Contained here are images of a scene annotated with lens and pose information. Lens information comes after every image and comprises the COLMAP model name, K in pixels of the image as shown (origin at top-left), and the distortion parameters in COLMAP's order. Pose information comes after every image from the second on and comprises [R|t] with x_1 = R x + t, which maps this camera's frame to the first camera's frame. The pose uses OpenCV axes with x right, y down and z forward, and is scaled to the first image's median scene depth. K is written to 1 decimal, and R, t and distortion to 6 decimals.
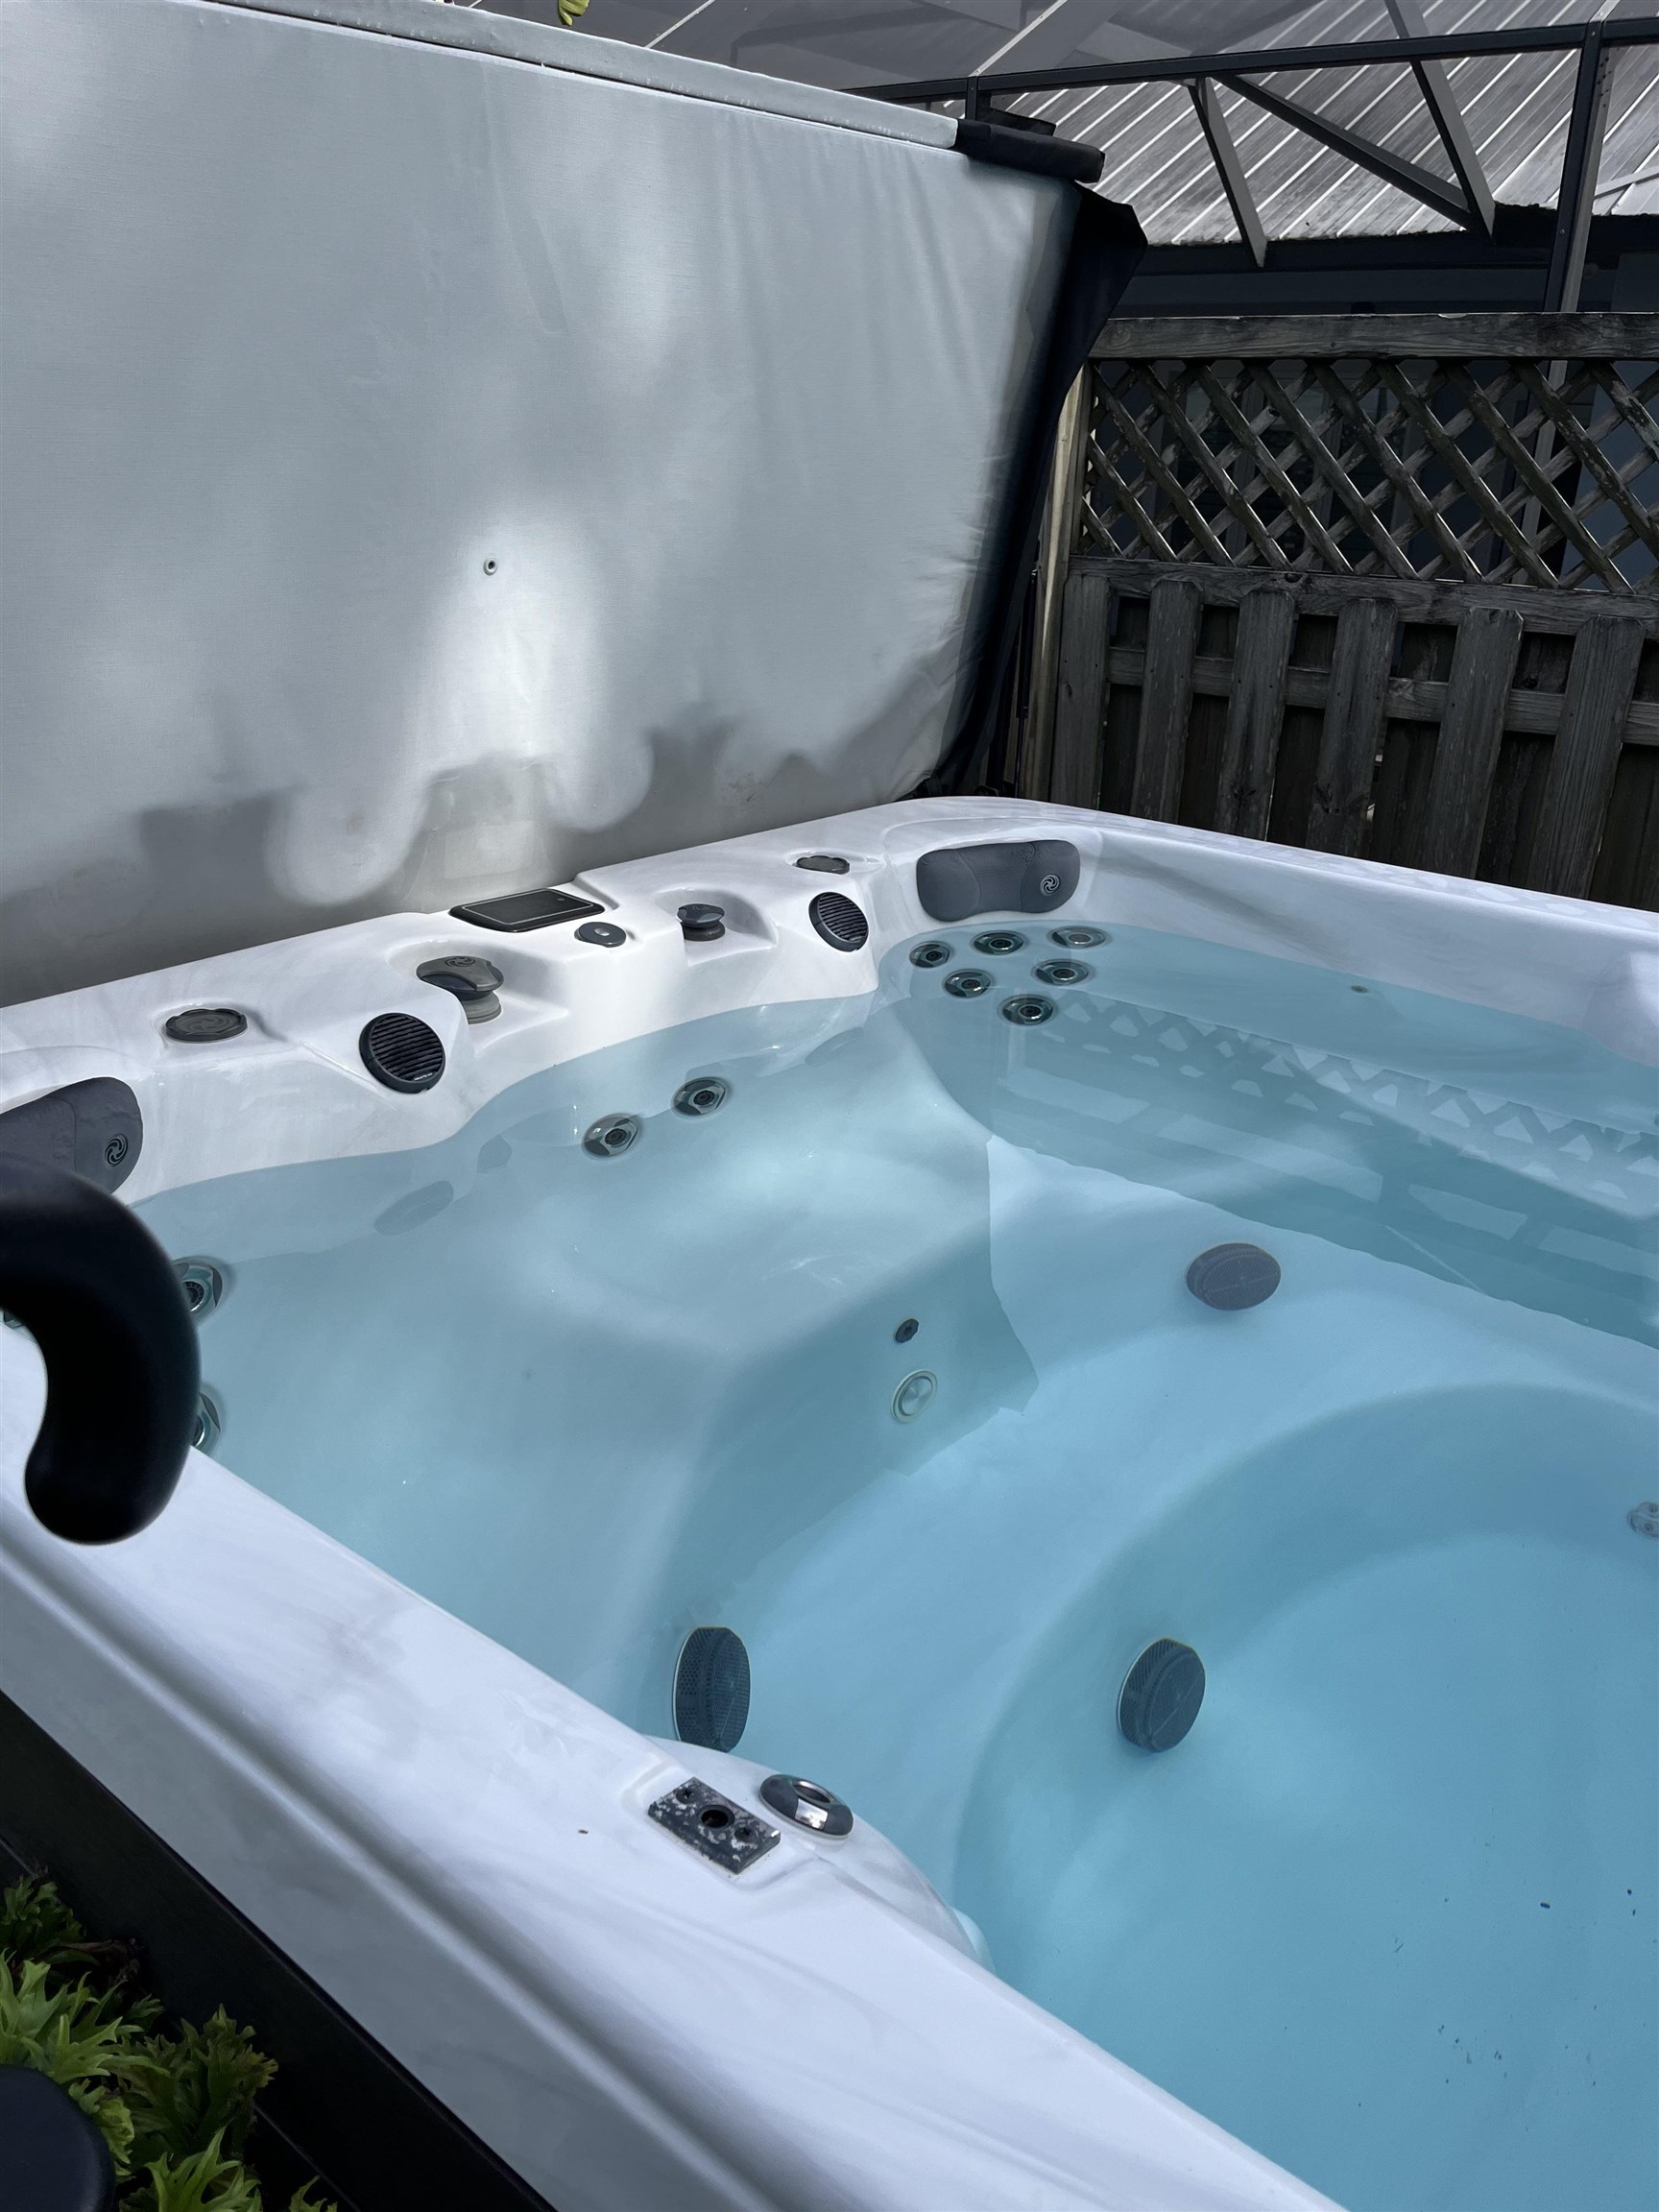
lens RADIAL K [[1678.4, 0, 829.5], [0, 1678.4, 1106.0], [0, 0, 1]] dist [0.083934, -0.100016]
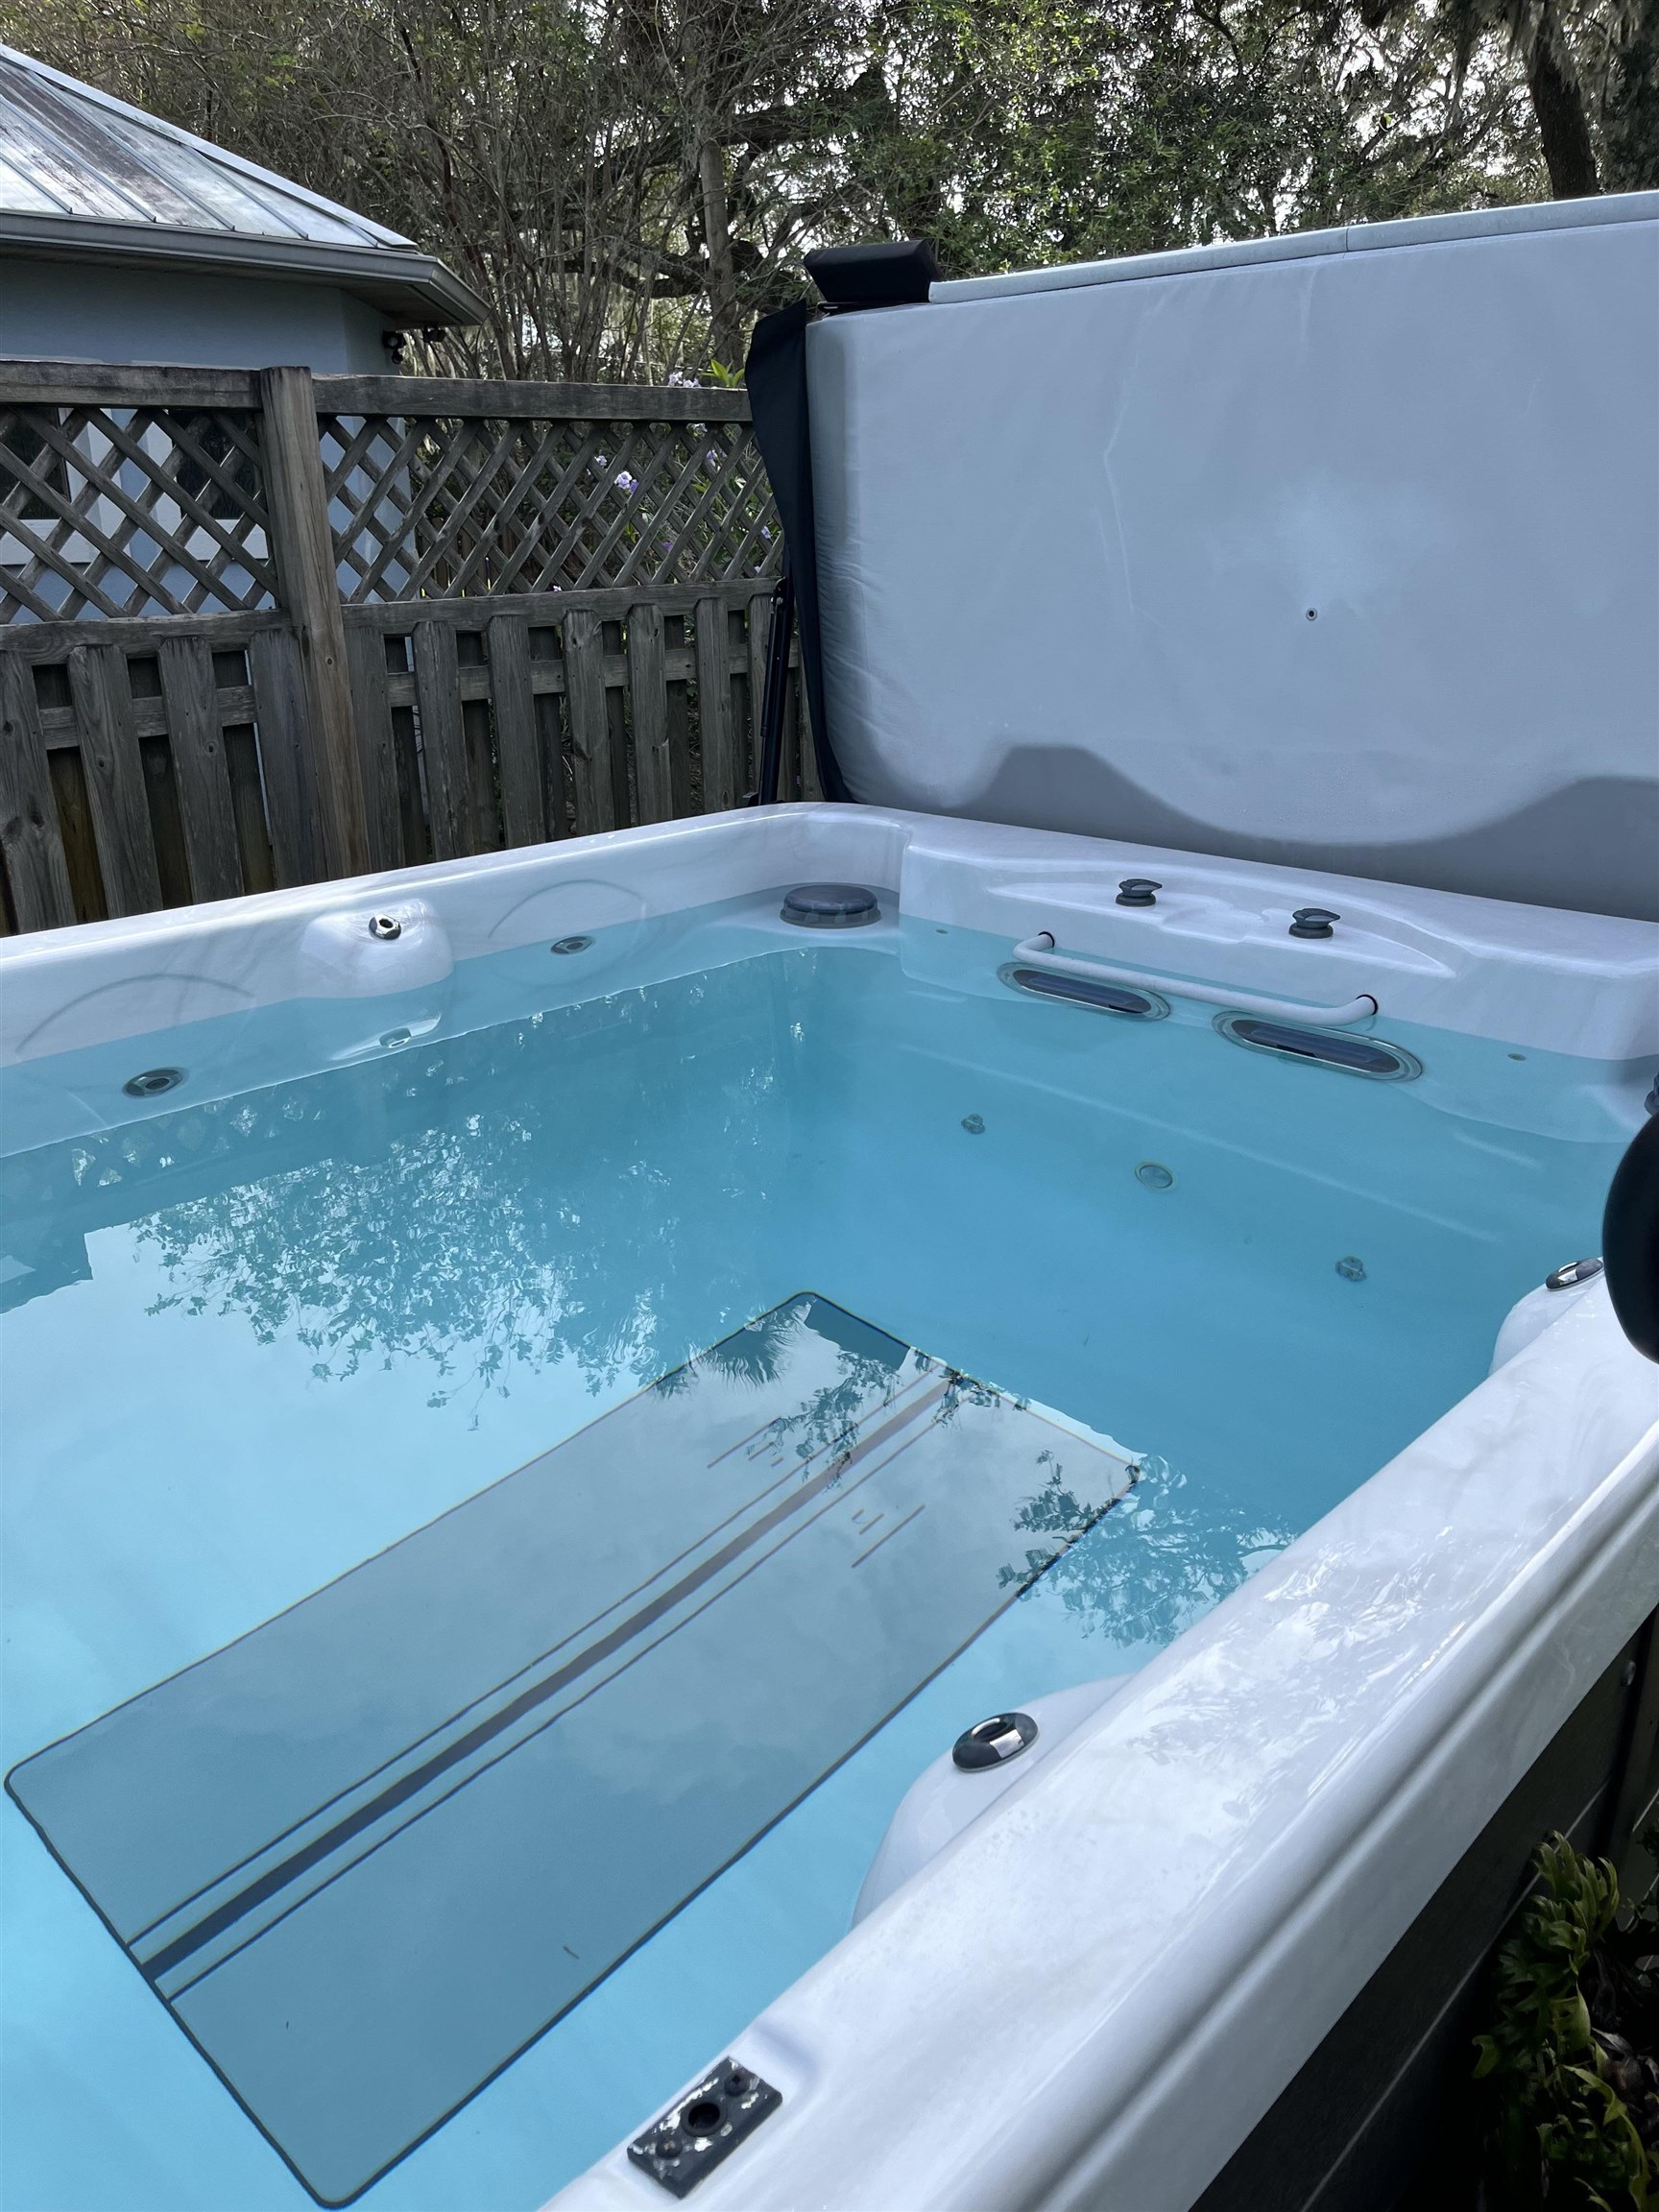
lens RADIAL K [[1678.4, 0, 829.5], [0, 1678.4, 1106.0], [0, 0, 1]] dist [0.083934, -0.100016]
pose [[0.071212, -0.371360, 0.925754, -0.778932], [0.380247, 0.868133, 0.318996, -0.286062], [-0.922140, 0.329299, 0.203030, 0.681577]]
